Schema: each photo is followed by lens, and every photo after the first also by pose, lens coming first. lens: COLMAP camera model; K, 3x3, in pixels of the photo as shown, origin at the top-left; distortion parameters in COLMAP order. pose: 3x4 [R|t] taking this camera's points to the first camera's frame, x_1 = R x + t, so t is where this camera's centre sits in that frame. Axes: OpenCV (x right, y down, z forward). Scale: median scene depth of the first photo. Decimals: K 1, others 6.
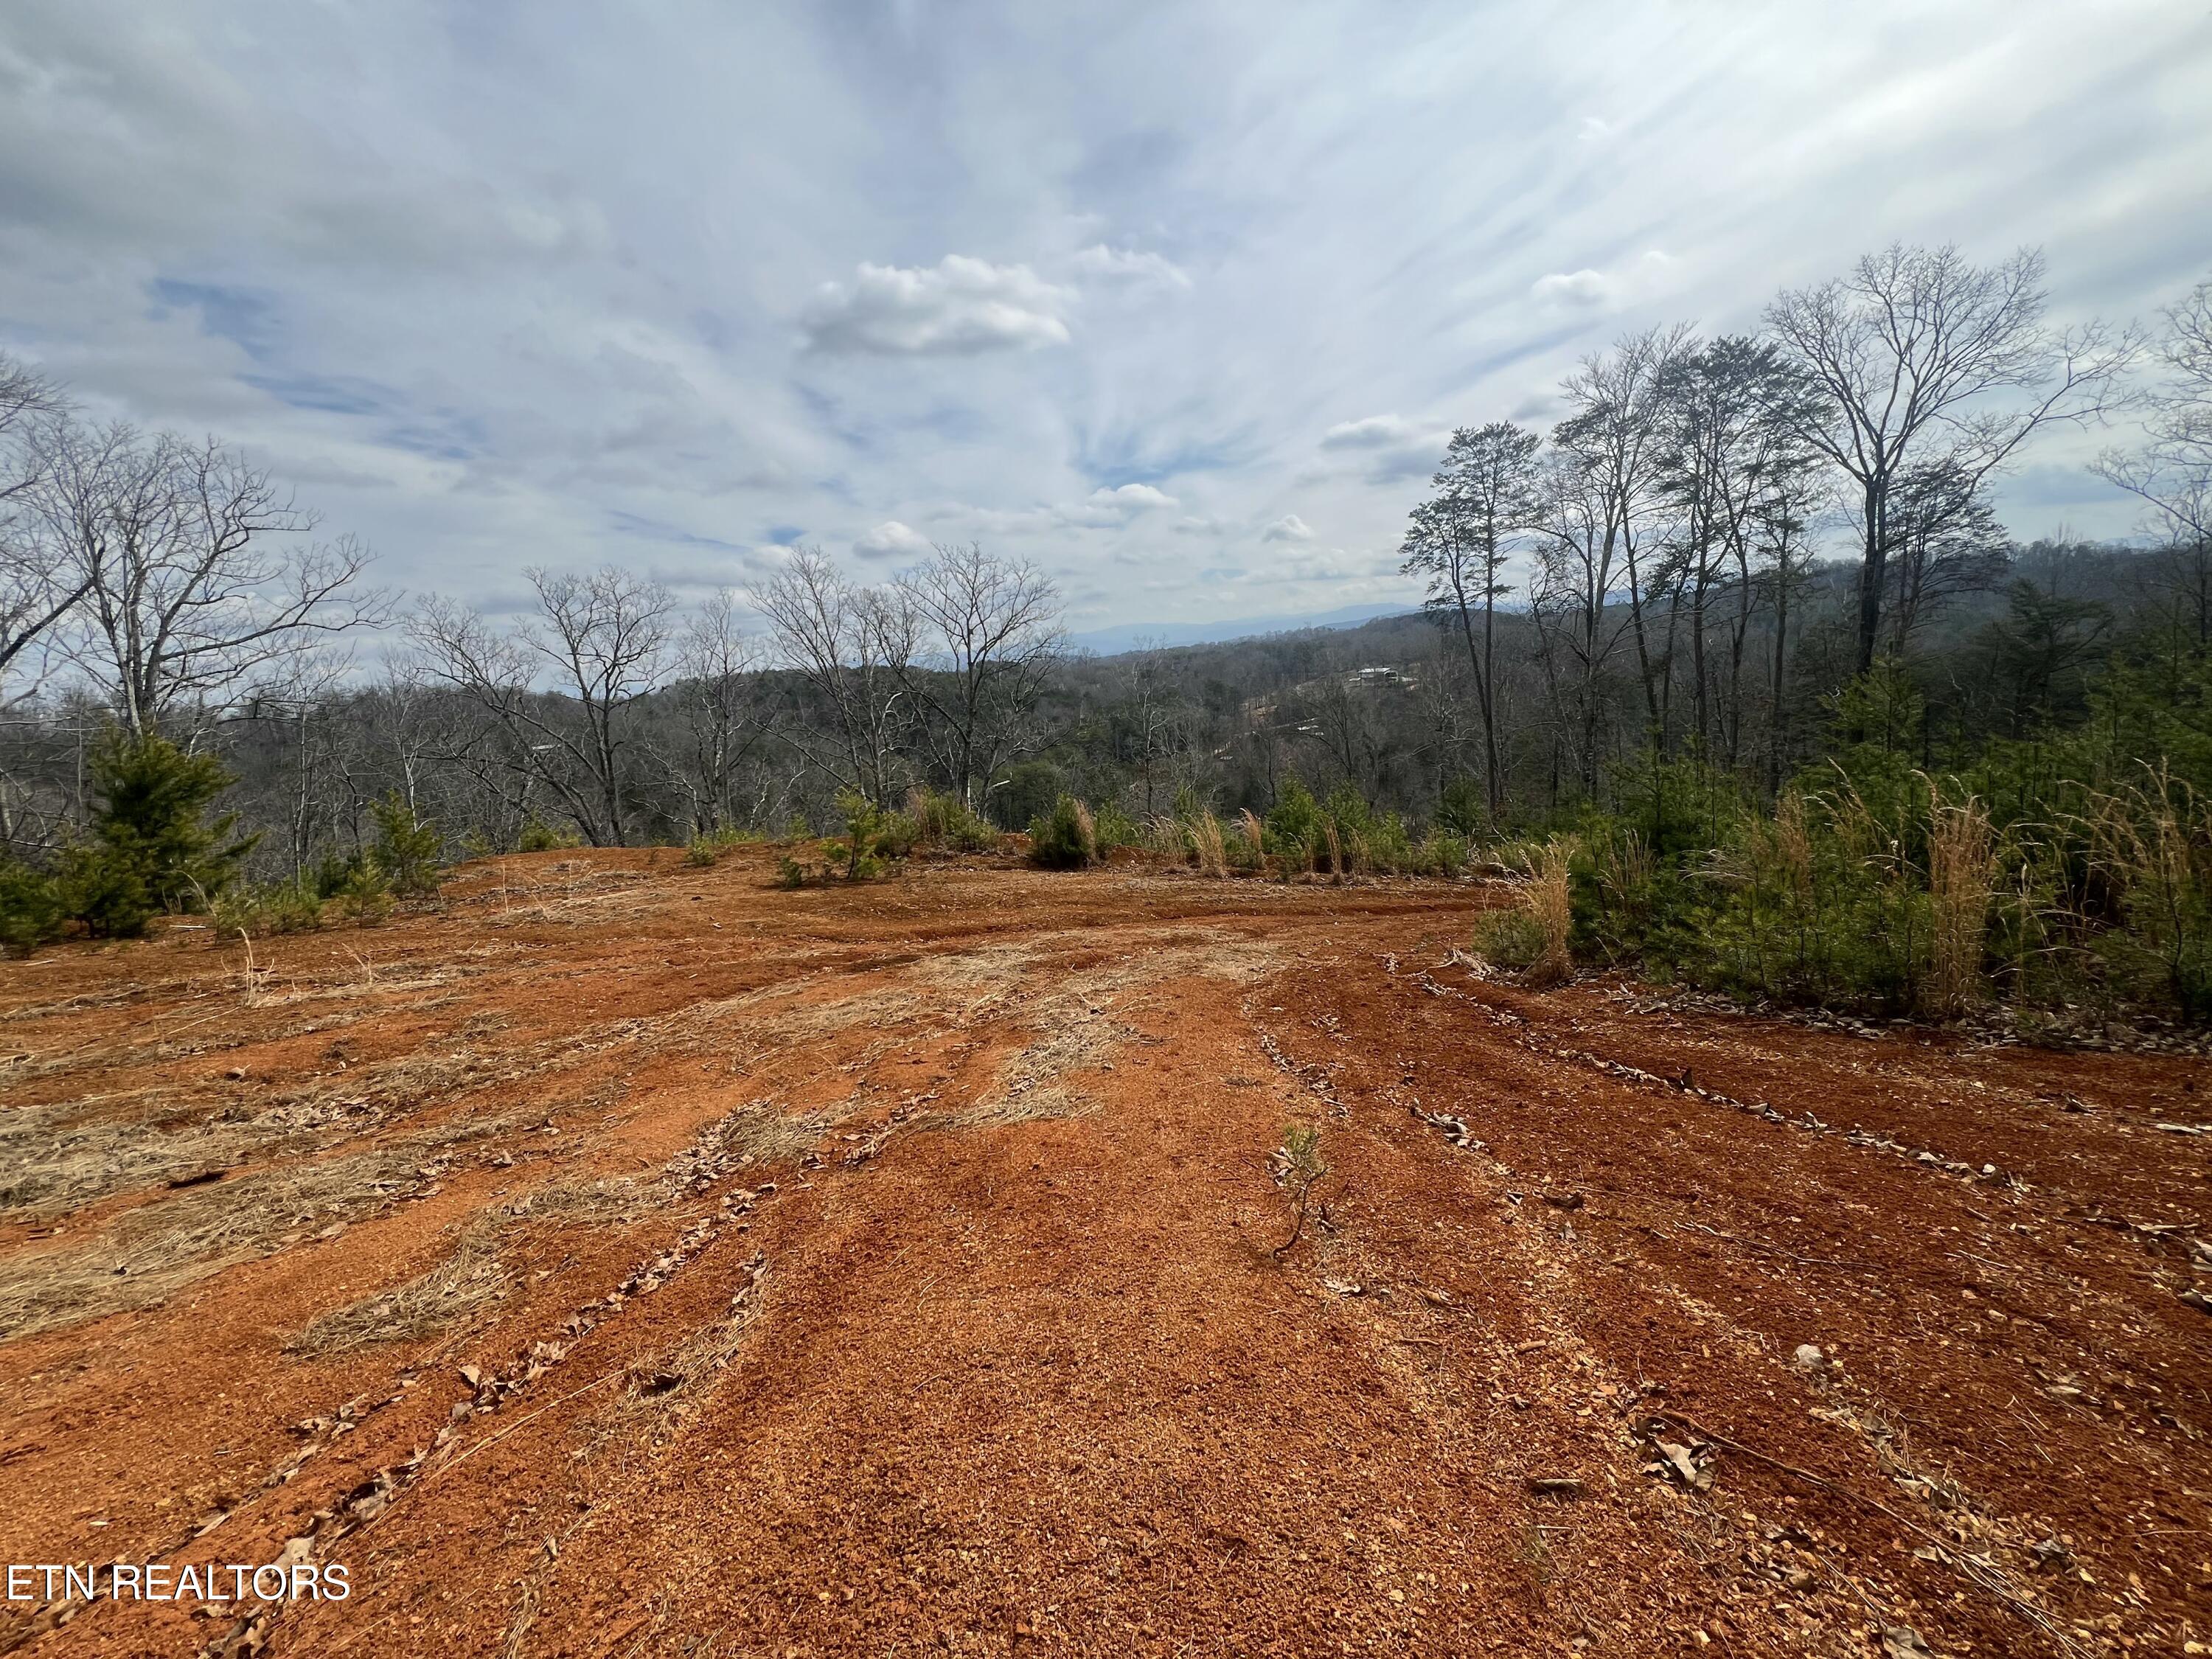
lens RADIAL K [[898.8, 0, 1099.8], [0, 898.8, 820.5], [0, 0, 1]] dist [-0.001978, -0.000250]
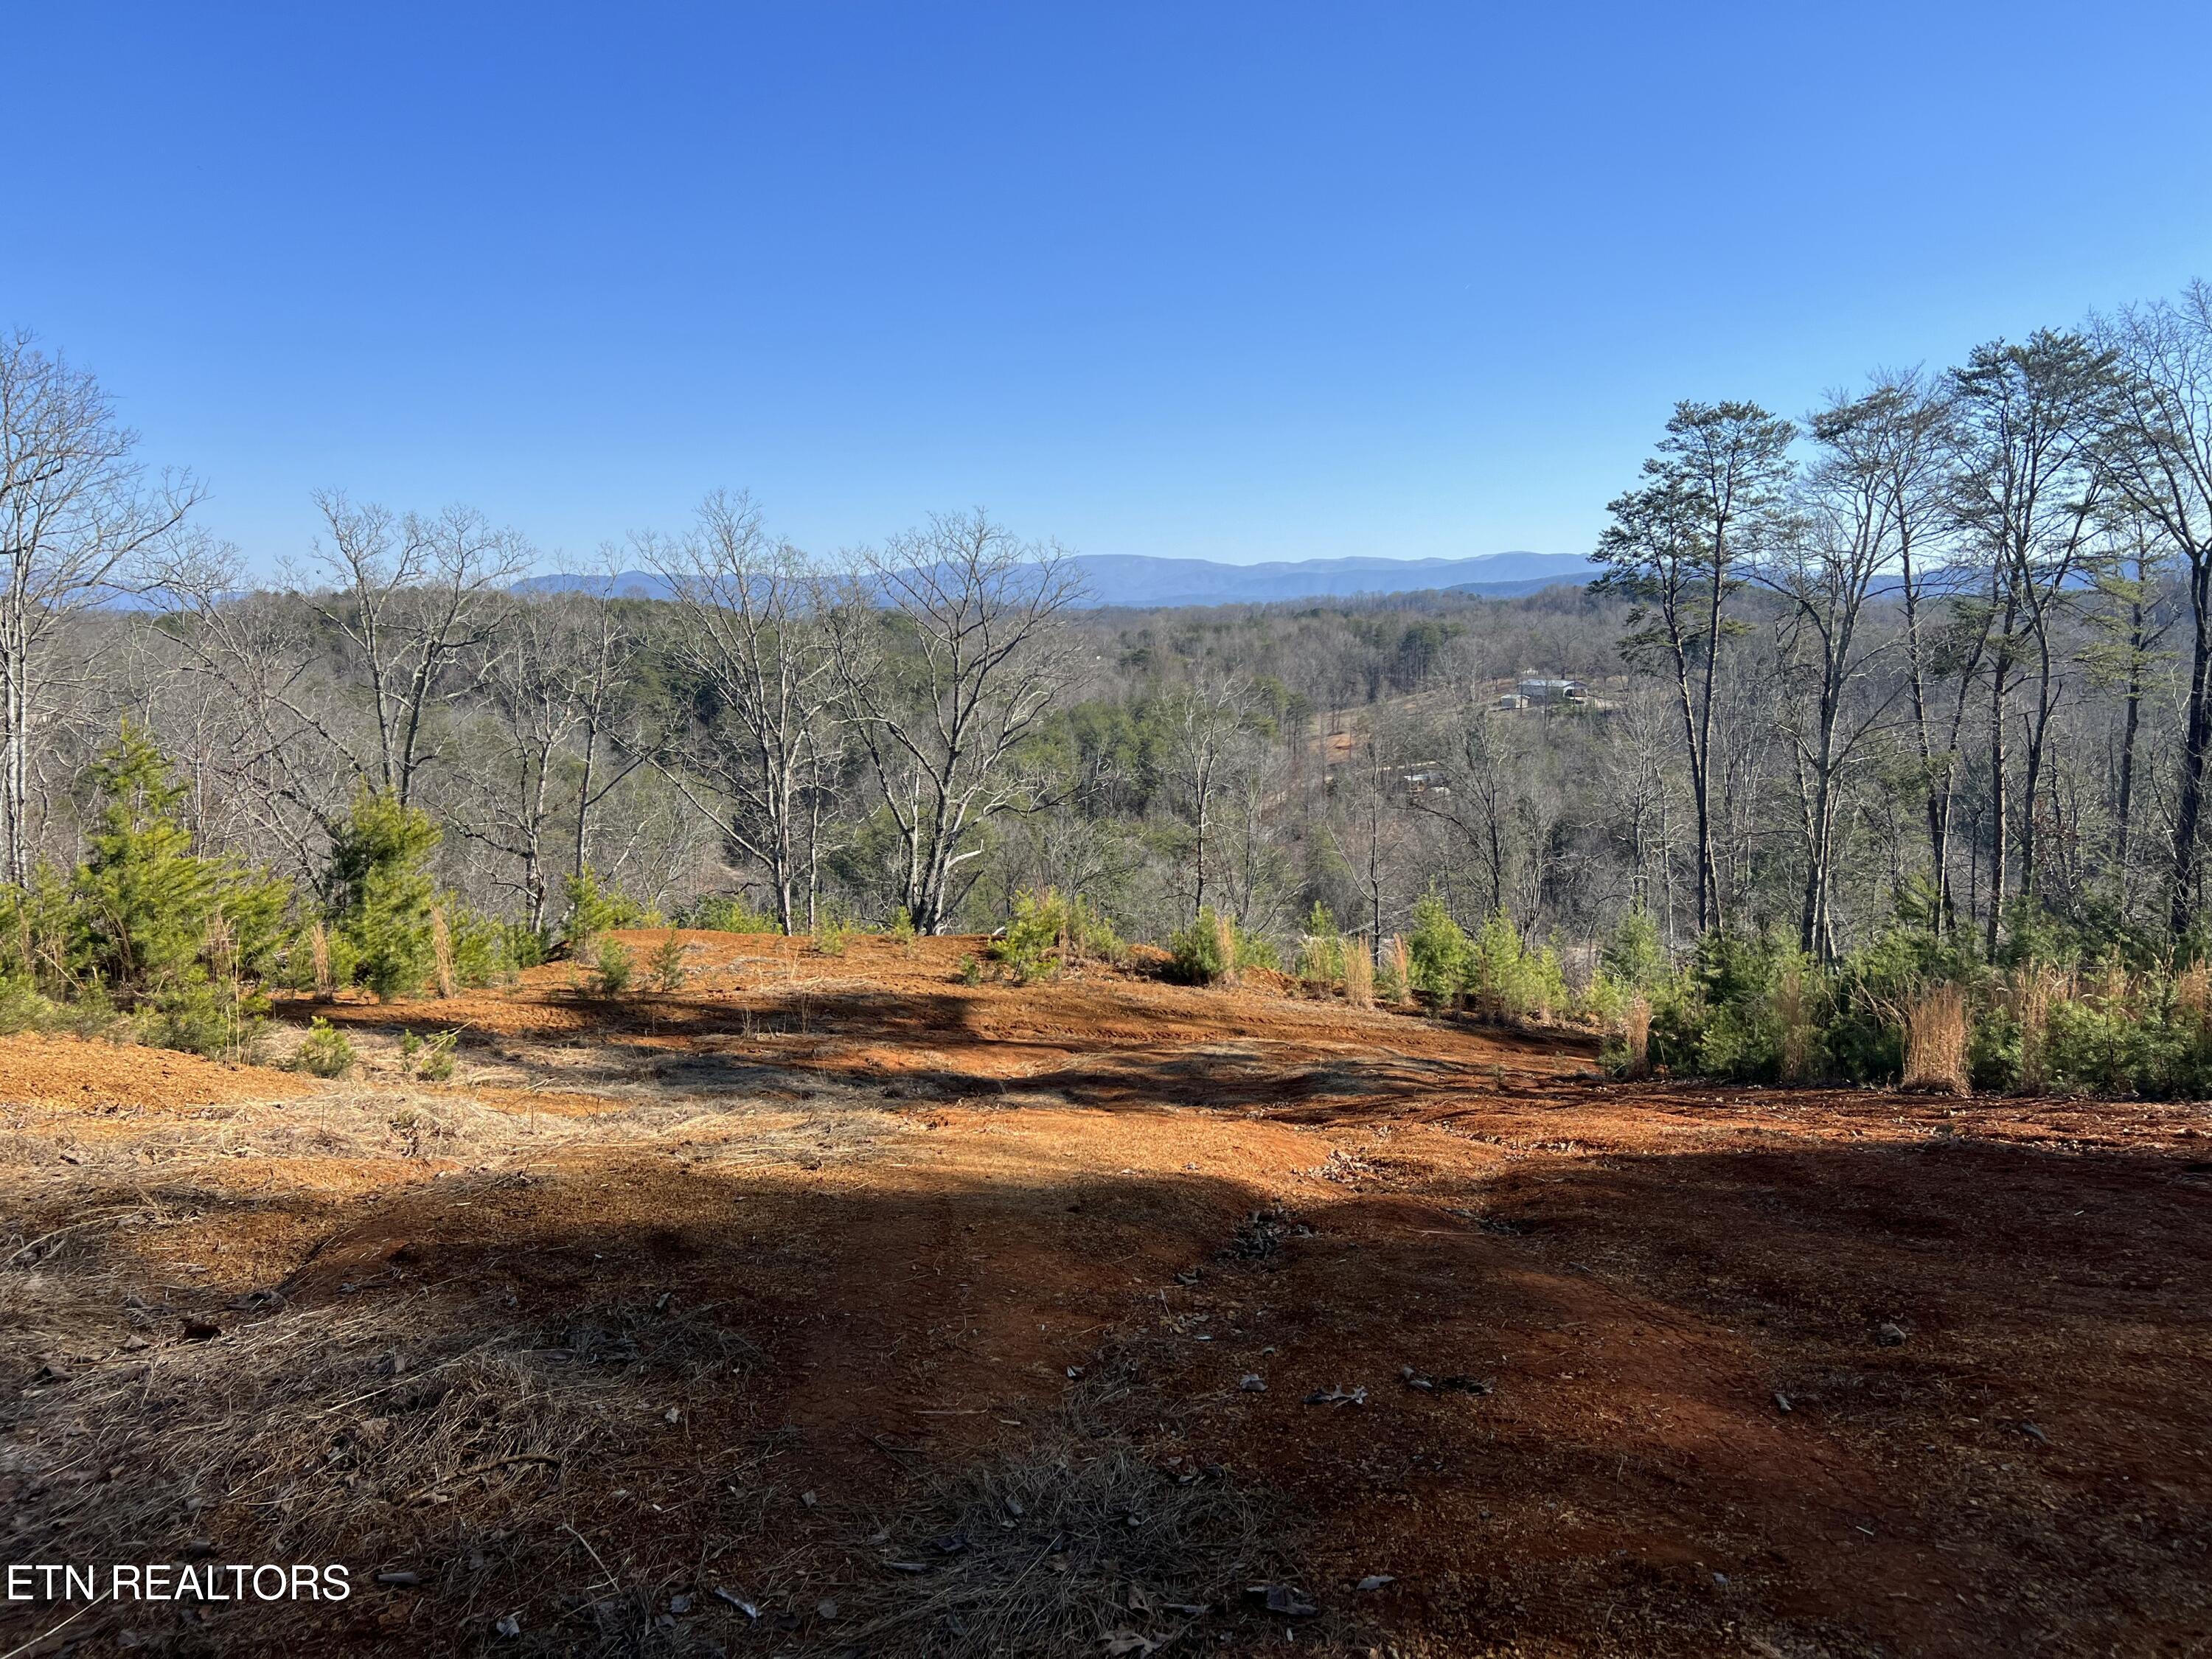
lens RADIAL K [[1703.3, 0, 1106.0], [0, 1703.3, 829.5], [0, 0, 1]] dist [0.004182, 0.095463]
pose [[0.995731, 0.078270, 0.048921, -0.084871], [-0.075704, 0.995759, -0.052270, -0.003221], [-0.052804, 0.048343, 0.997434, -0.282008]]
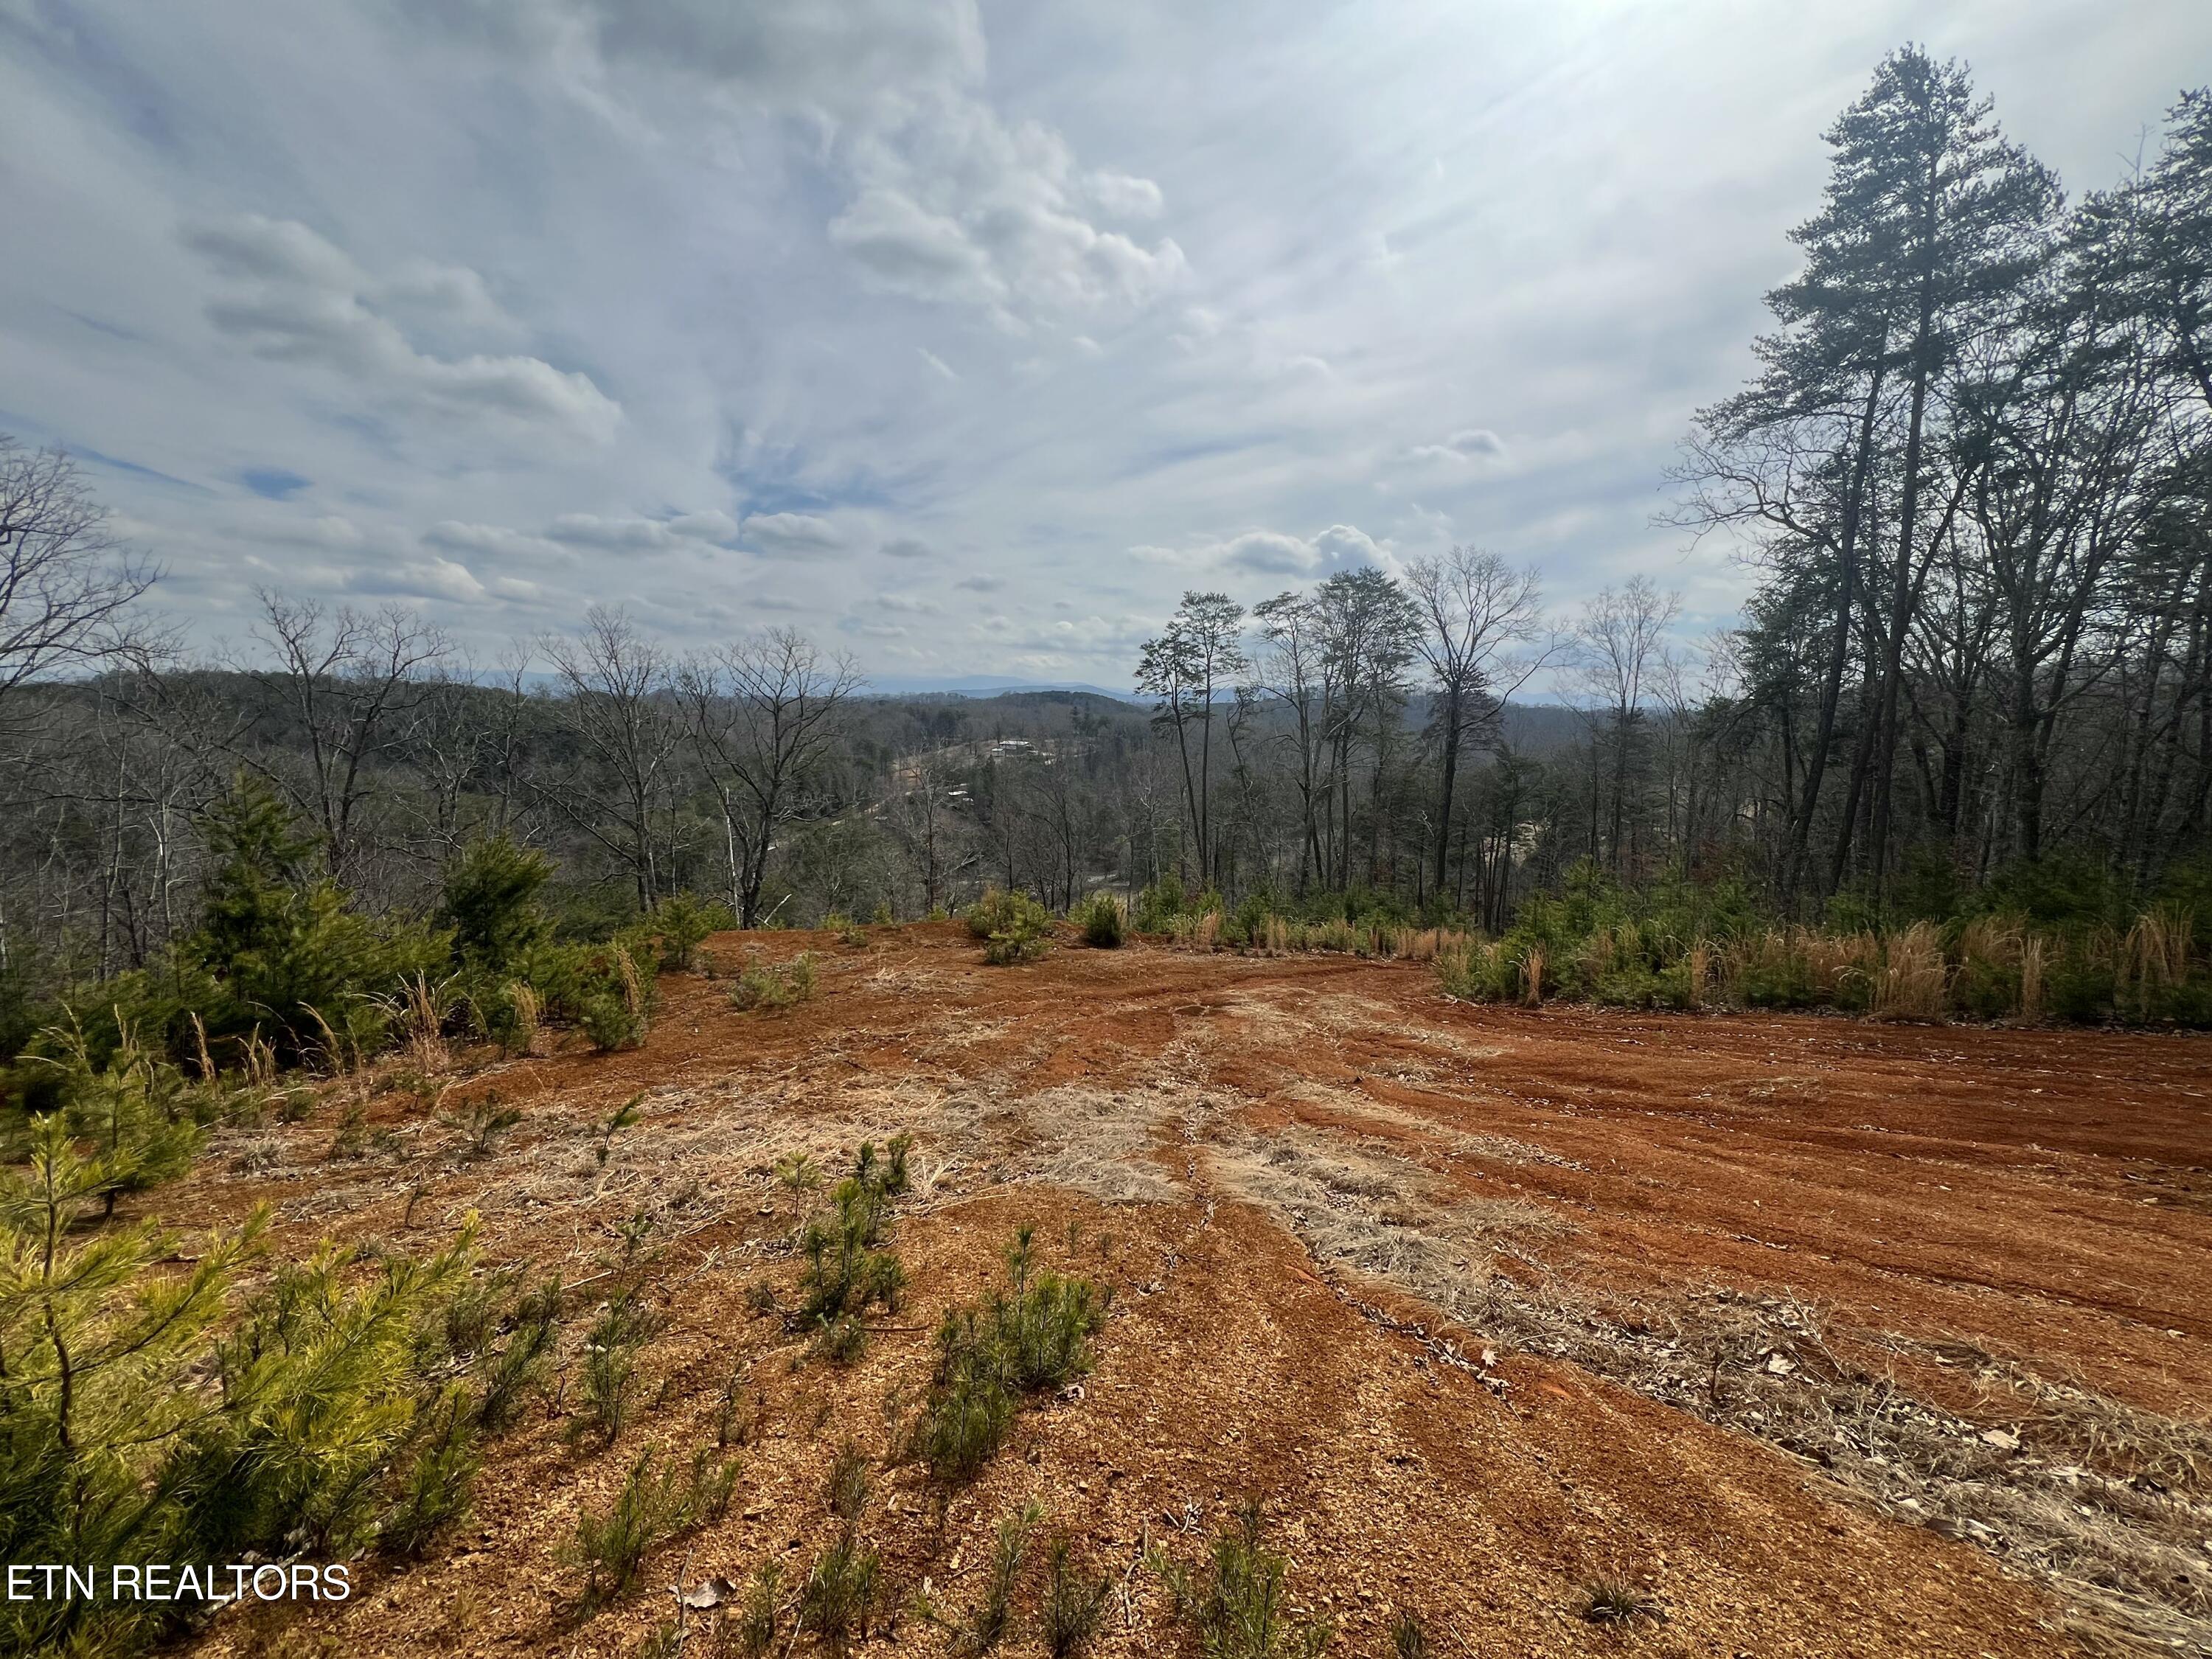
lens RADIAL K [[898.8, 0, 1099.8], [0, 898.8, 820.5], [0, 0, 1]] dist [-0.001978, -0.000250]
pose [[0.913364, 0.051362, 0.403892, -0.219008], [-0.025102, 0.997228, -0.070049, -0.015963], [-0.406370, 0.053842, 0.912121, -0.103004]]
